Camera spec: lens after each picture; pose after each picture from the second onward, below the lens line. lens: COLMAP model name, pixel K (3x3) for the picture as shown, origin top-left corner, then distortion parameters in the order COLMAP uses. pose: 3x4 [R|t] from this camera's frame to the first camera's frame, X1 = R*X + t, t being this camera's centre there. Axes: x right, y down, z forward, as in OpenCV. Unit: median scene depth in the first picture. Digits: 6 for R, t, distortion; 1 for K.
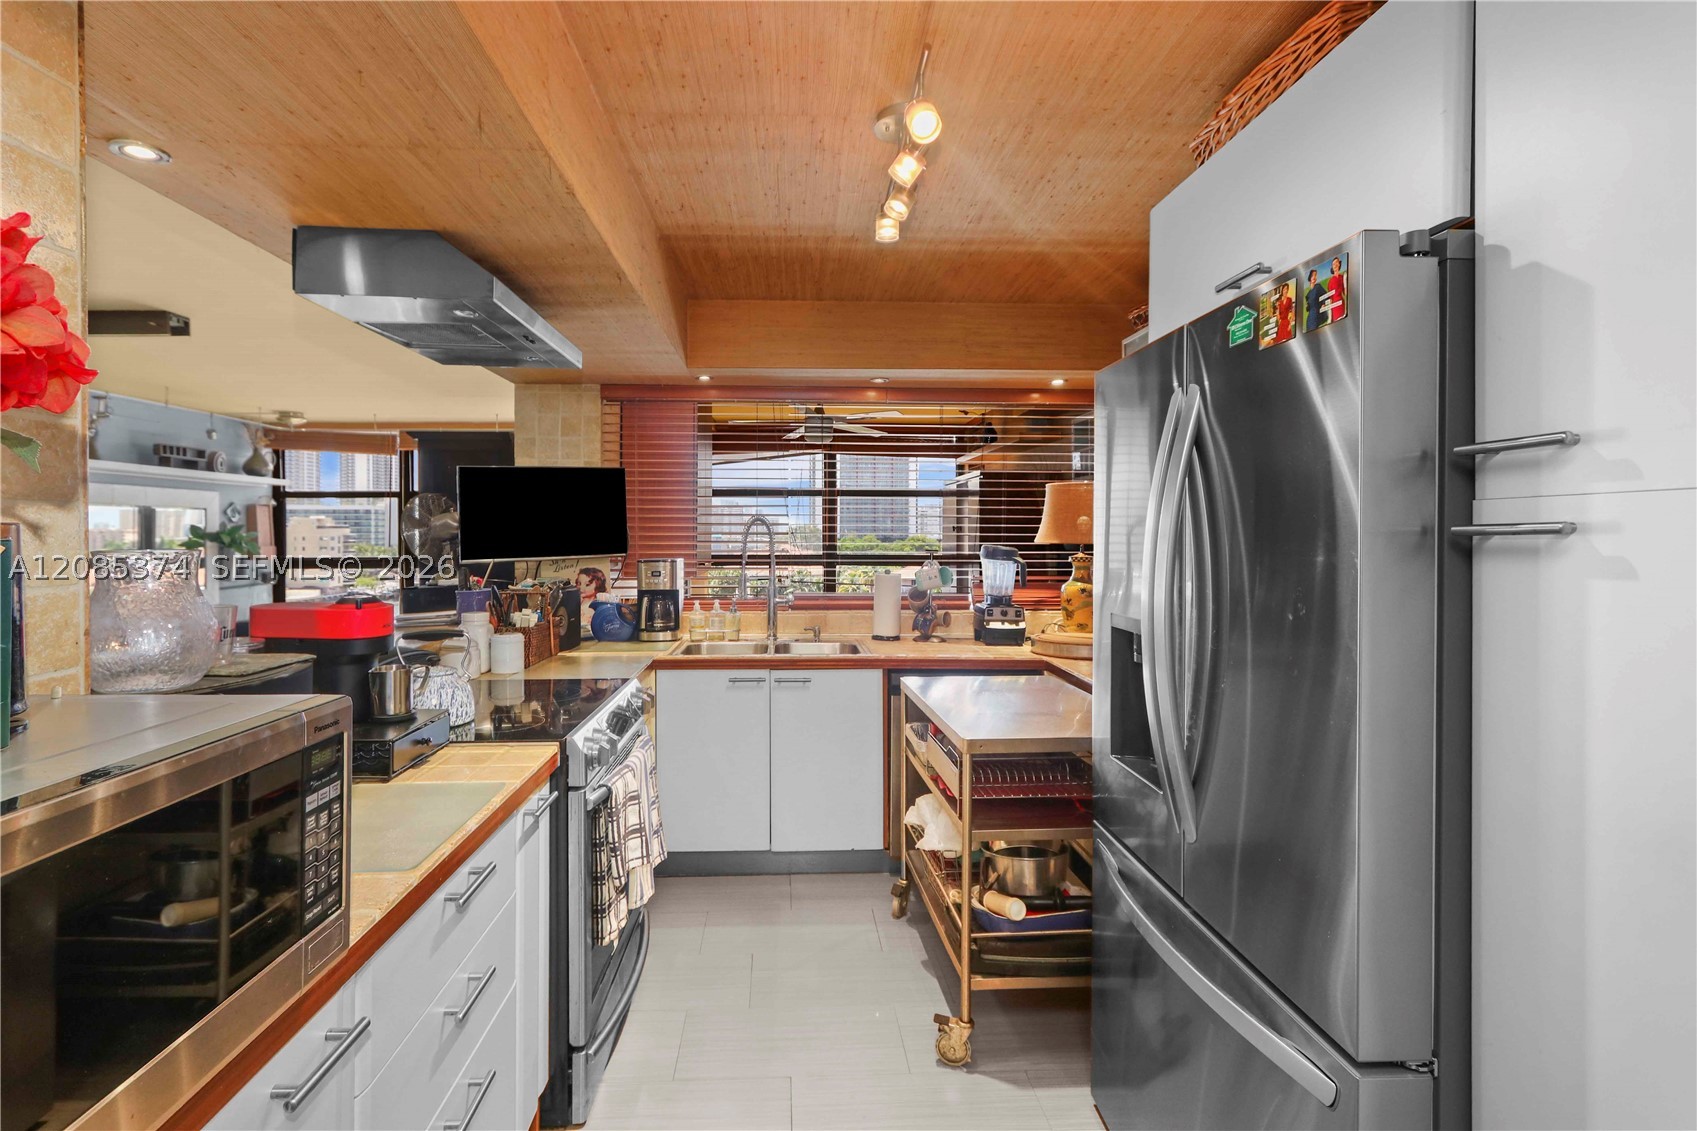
lens RADIAL K [[802.8, 0, 823.0], [0, 802.8, 535.1], [0, 0, 1]] dist [0.002397, 0.005587]
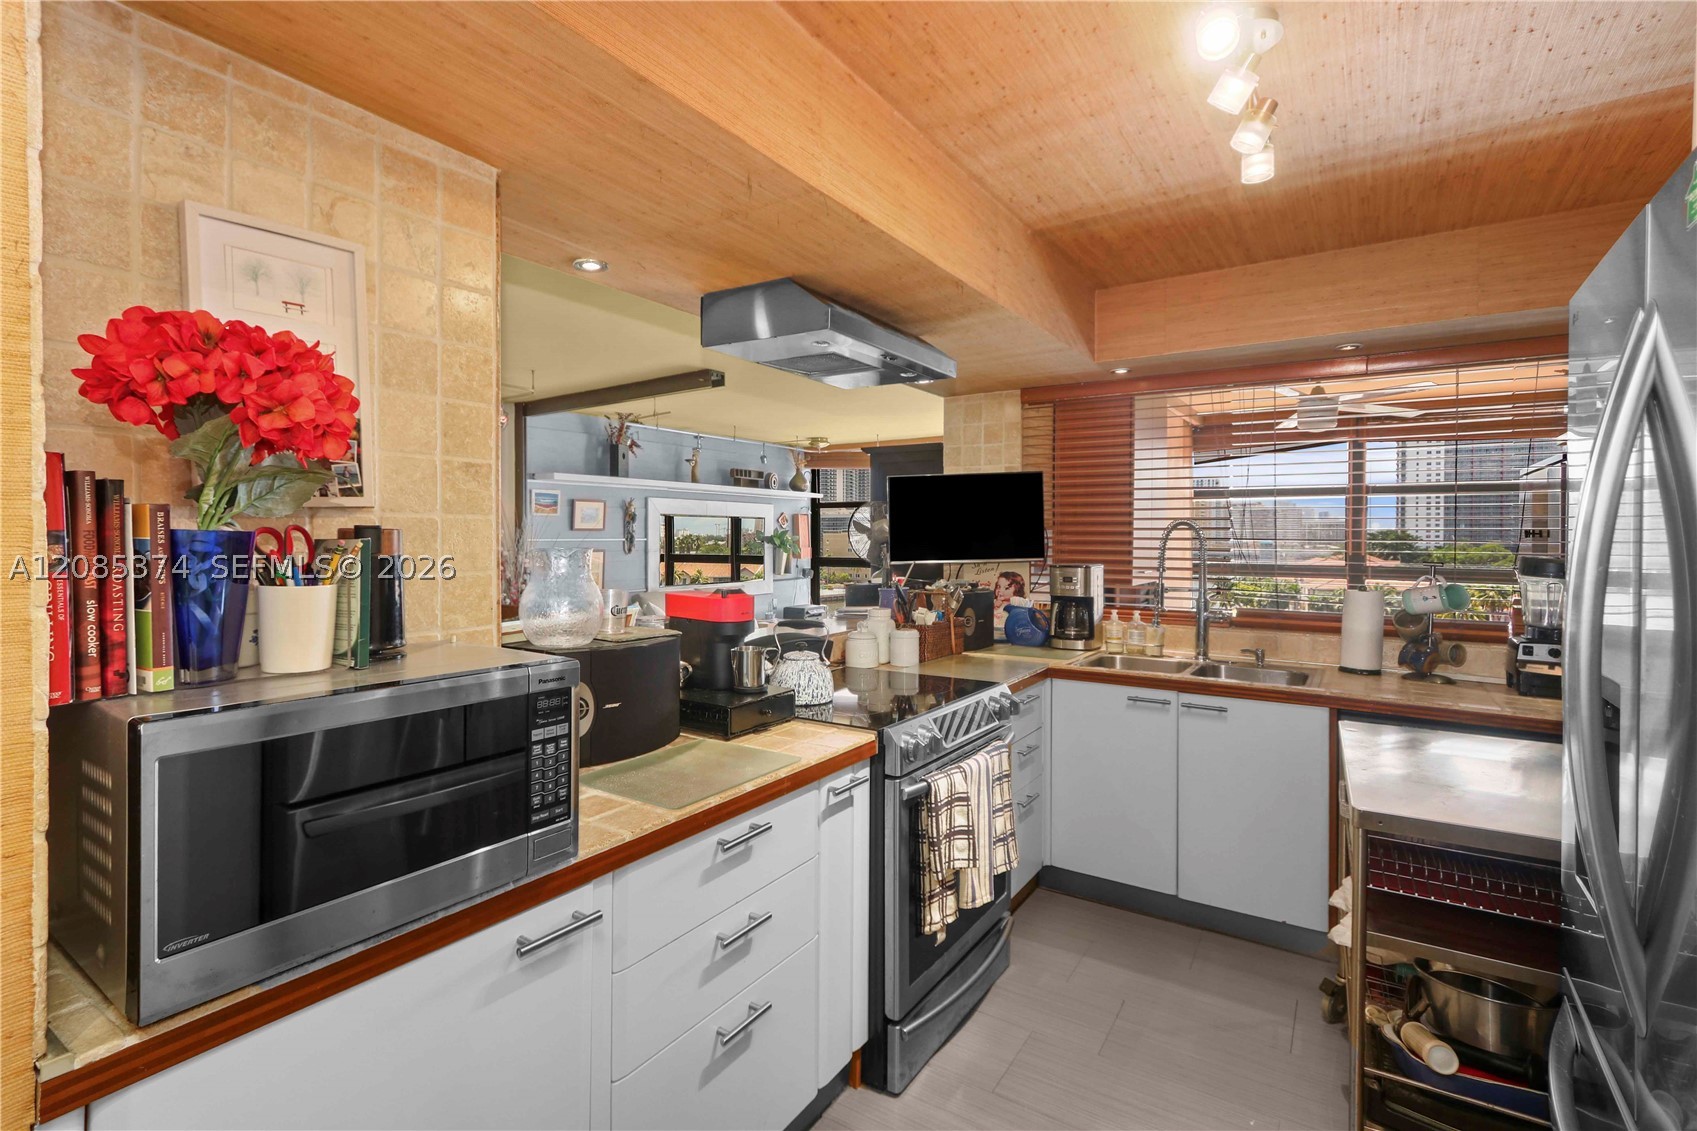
lens RADIAL K [[802.8, 0, 821.0], [0, 802.8, 543.4], [0, 0, 1]] dist [0.002397, 0.005587]
pose [[0.803086, 0.008090, -0.595808, 0.140425], [-0.005599, 0.999966, 0.006031, 0.000108], [0.595836, -0.001507, 0.803104, 0.051825]]
